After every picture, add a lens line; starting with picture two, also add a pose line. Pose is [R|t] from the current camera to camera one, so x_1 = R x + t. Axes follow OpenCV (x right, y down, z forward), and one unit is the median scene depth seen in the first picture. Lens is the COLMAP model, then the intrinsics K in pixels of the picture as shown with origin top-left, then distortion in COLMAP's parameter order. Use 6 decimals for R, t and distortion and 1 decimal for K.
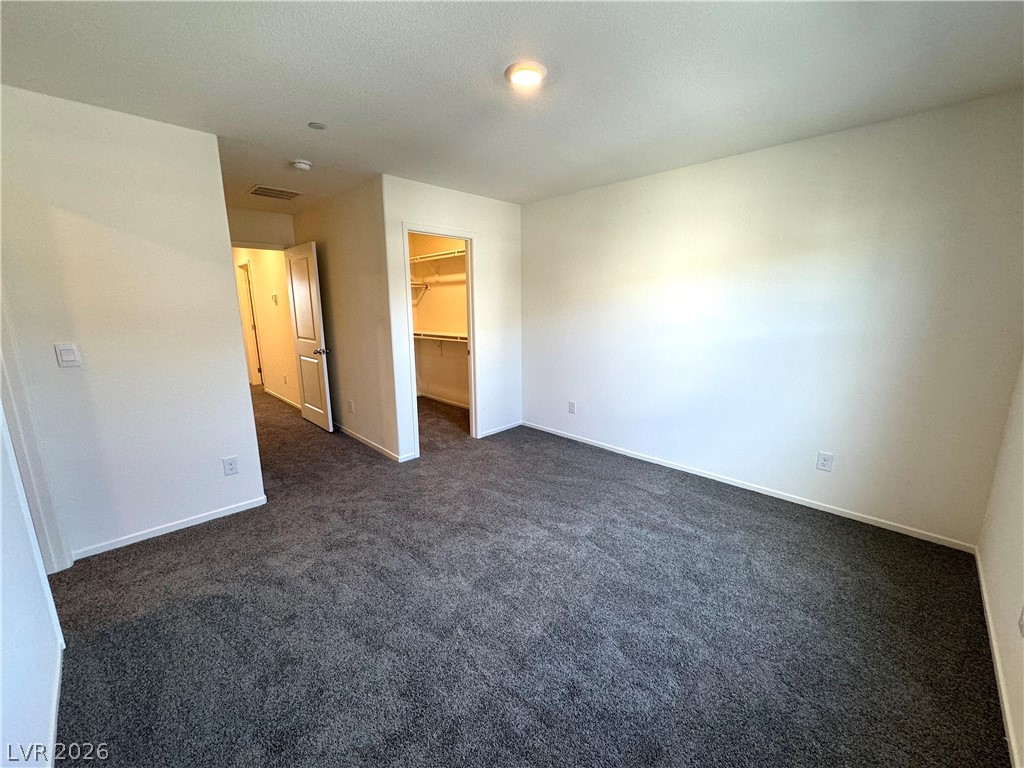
lens RADIAL K [[407.9, 0, 511.9], [0, 407.9, 384.5], [0, 0, 1]] dist [-0.003677, 0.000809]
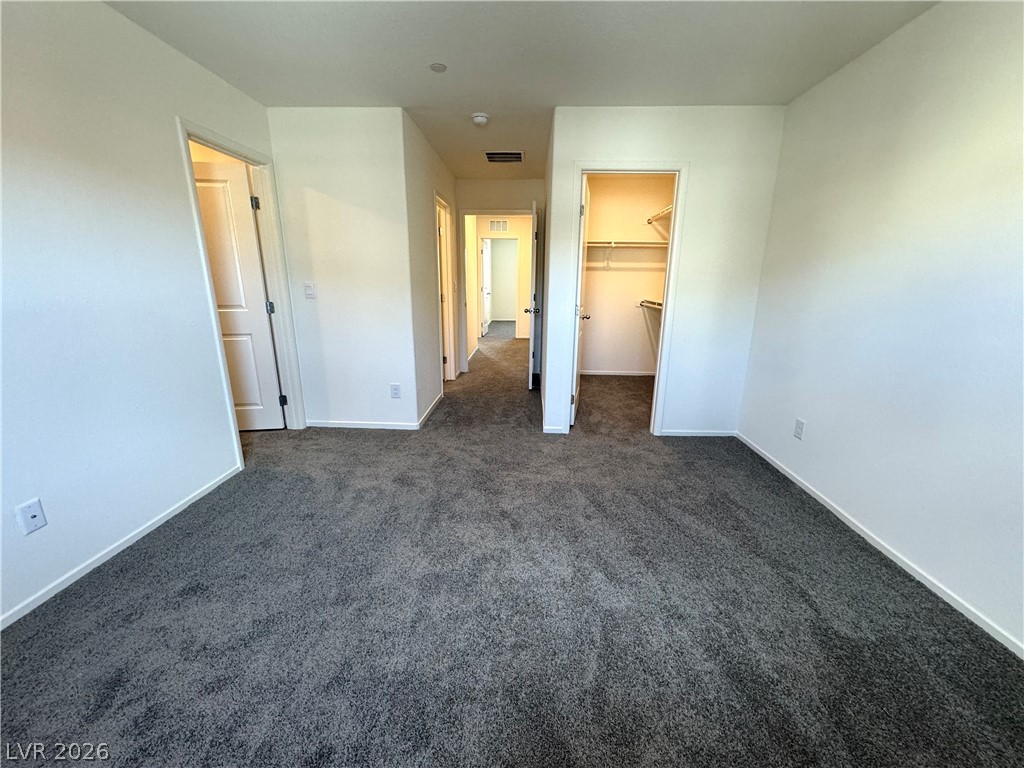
lens RADIAL K [[407.9, 0, 518.2], [0, 407.9, 383.9], [0, 0, 1]] dist [-0.003677, 0.000809]
pose [[0.681176, 0.196763, -0.705184, 0.355447], [-0.158511, 0.979998, 0.120328, -0.023399], [0.714754, 0.029814, 0.698740, 0.334401]]
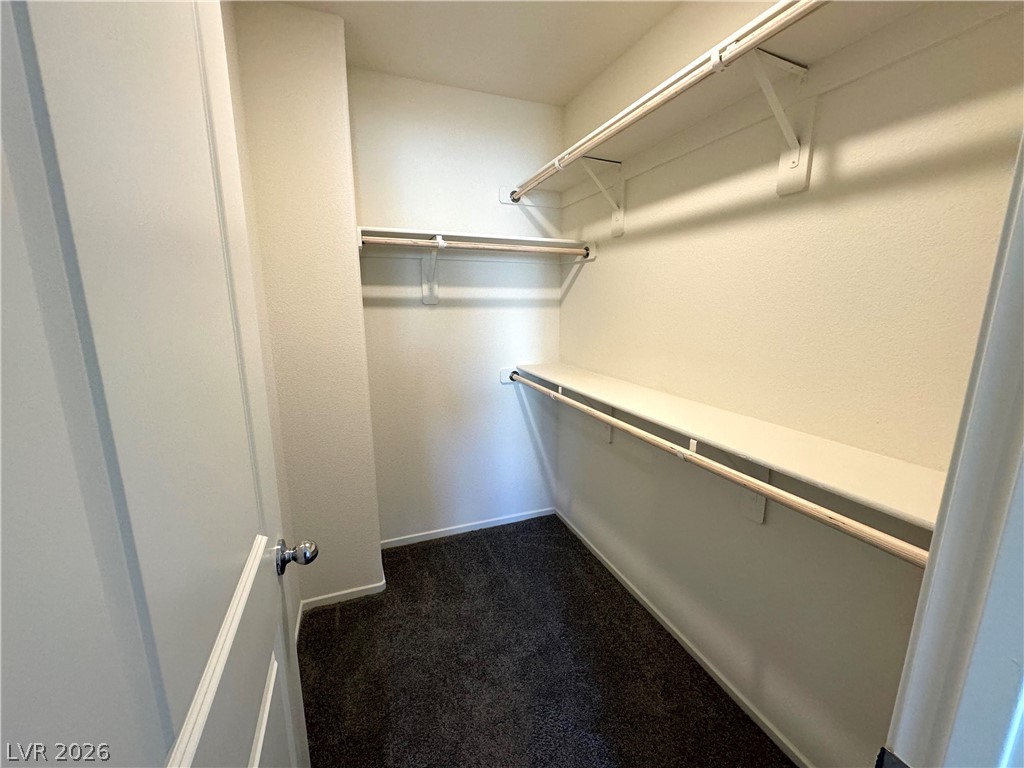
lens RADIAL K [[407.9, 0, 510.8], [0, 407.9, 379.7], [0, 0, 1]] dist [-0.003677, 0.000809]
pose [[0.914957, 0.086286, -0.394219, -0.200708], [-0.089107, 0.995959, 0.011182, -0.211027], [0.393591, 0.024897, 0.918949, 1.090964]]
